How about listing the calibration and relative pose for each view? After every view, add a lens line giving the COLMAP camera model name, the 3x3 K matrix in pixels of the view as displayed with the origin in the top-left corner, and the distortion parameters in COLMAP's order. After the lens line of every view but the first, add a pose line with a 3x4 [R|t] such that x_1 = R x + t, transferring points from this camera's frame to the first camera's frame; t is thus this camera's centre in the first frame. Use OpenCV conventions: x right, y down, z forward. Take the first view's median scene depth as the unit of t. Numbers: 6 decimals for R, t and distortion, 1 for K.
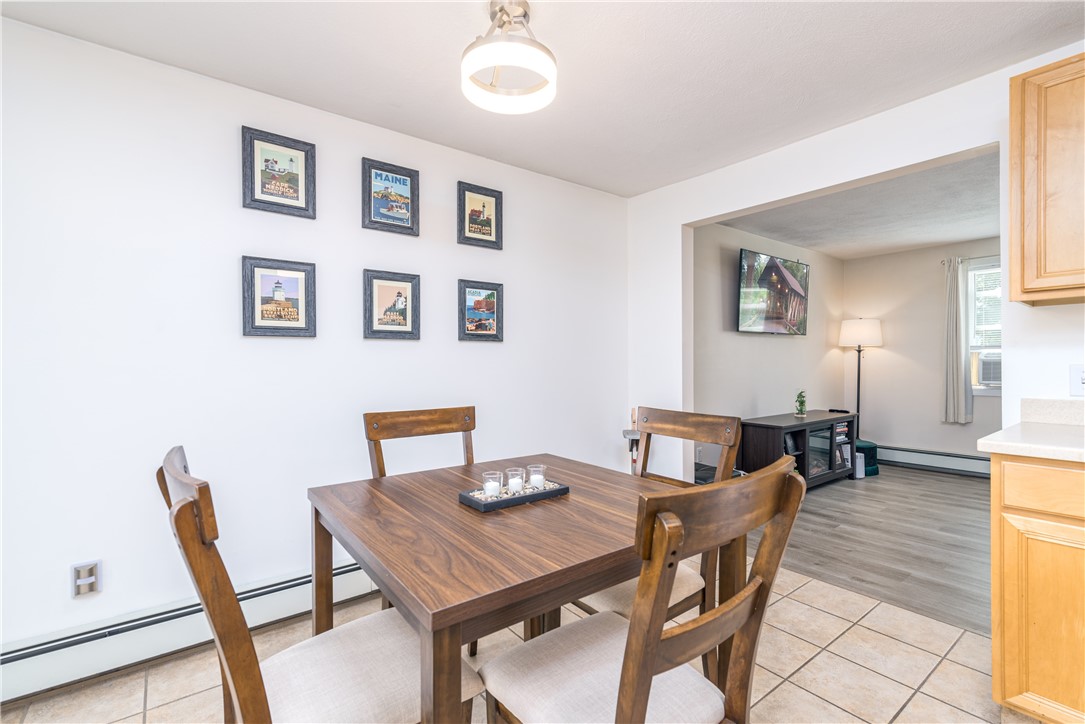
lens RADIAL K [[490.7, 0, 545.6], [0, 490.7, 363.1], [0, 0, 1]] dist [0.010346, -0.000421]
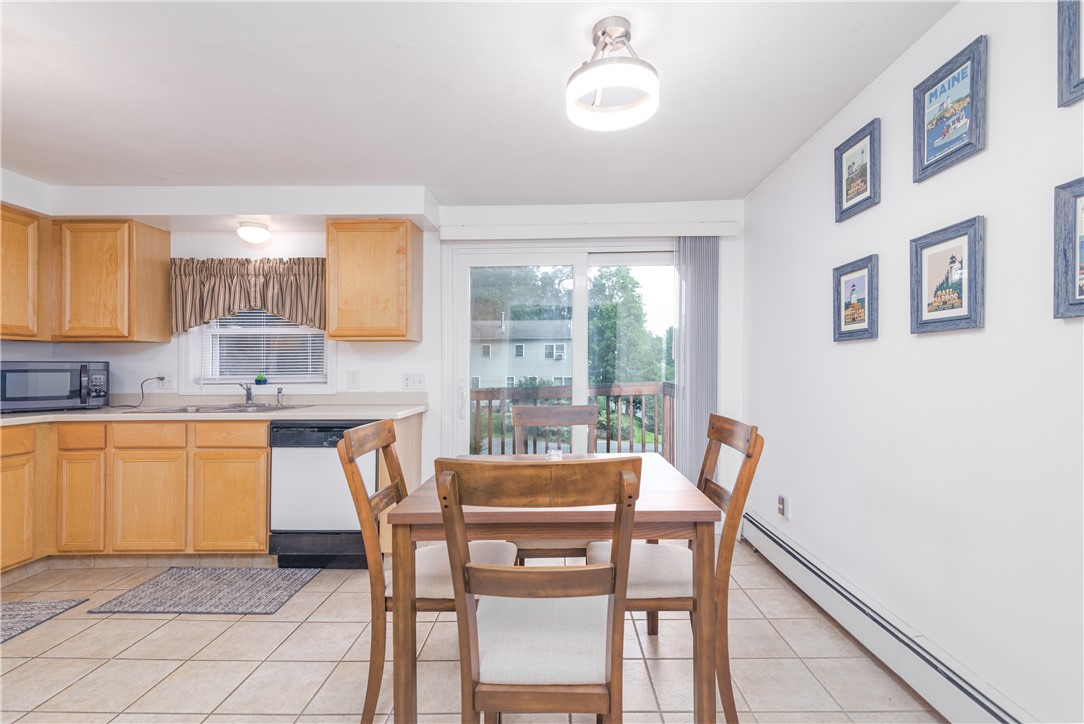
lens RADIAL K [[501.1, 0, 550.1], [0, 501.1, 364.1], [0, 0, 1]] dist [0.021562, -0.001345]
pose [[-0.622004, 0.002569, -0.783010, 0.543560], [0.009339, 0.999948, -0.004138, -0.006839], [0.782958, -0.009886, -0.621996, 1.000990]]
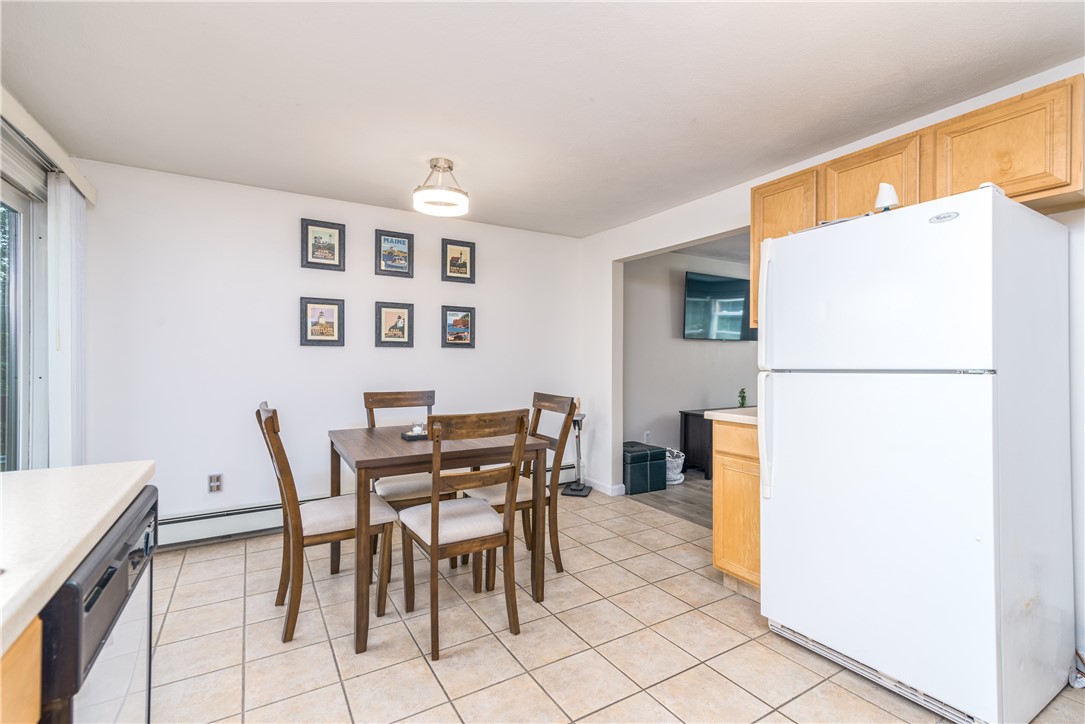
lens RADIAL K [[491.5, 0, 546.1], [0, 491.5, 358.9], [0, 0, 1]] dist [0.009963, -0.000203]
pose [[0.993435, 0.007250, -0.114168, 0.323492], [-0.007888, 0.999956, -0.005143, -0.008025], [0.114126, 0.006009, 0.993448, -0.448920]]
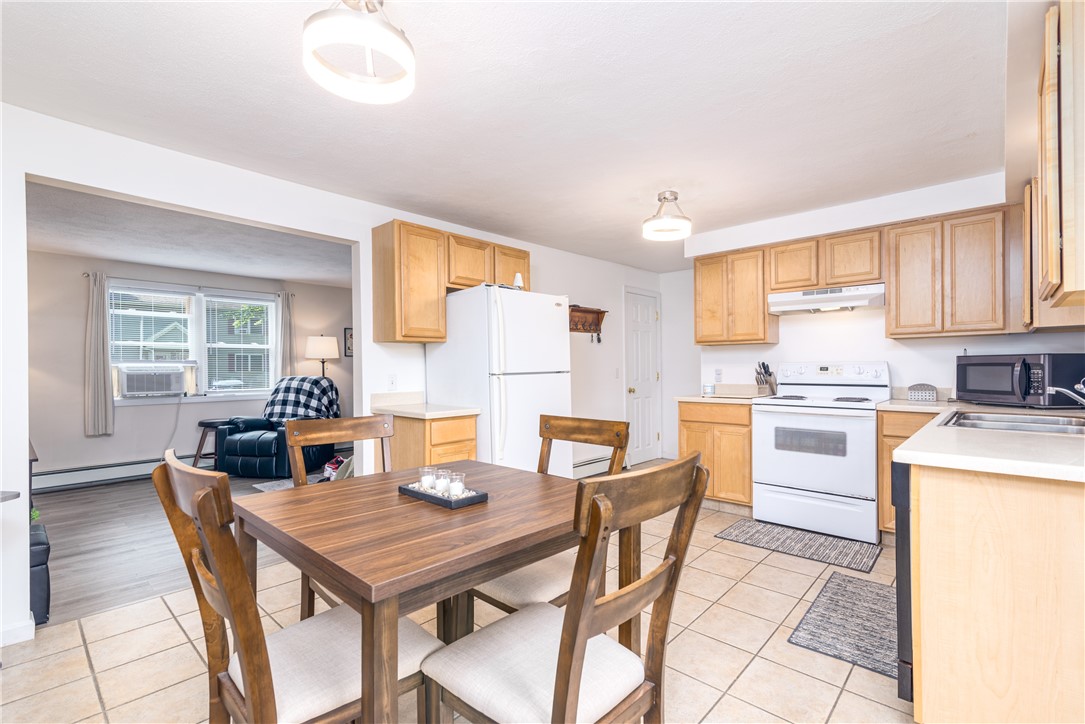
lens RADIAL K [[485.8, 0, 544.1], [0, 485.8, 367.8], [0, 0, 1]] dist [0.004212, 0.000490]
pose [[-0.167267, 0.008977, 0.985871, -0.634146], [0.010132, 0.999921, -0.007386, -0.001968], [-0.985860, 0.008753, -0.167345, 0.521513]]
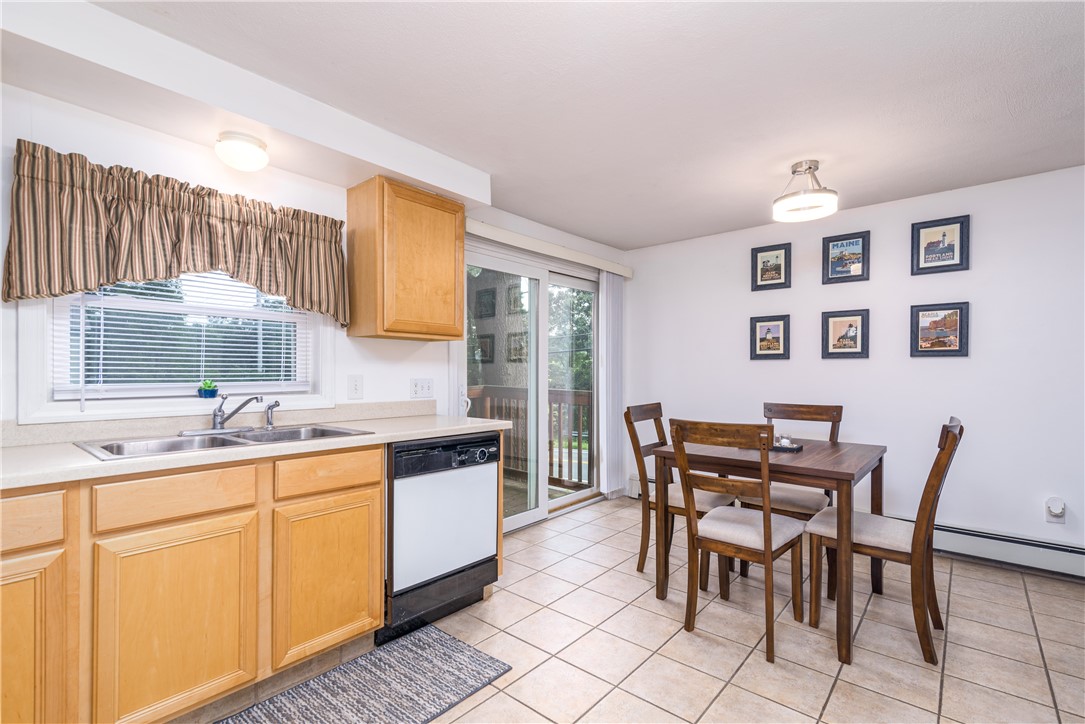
lens RADIAL K [[489.5, 0, 543.5], [0, 489.5, 373.3], [0, 0, 1]] dist [0.013341, 0.000246]
pose [[0.205759, 0.009119, -0.978560, 0.887784], [-0.004058, 0.999956, 0.008465, -0.013784], [0.978594, 0.002230, 0.205787, -0.135980]]
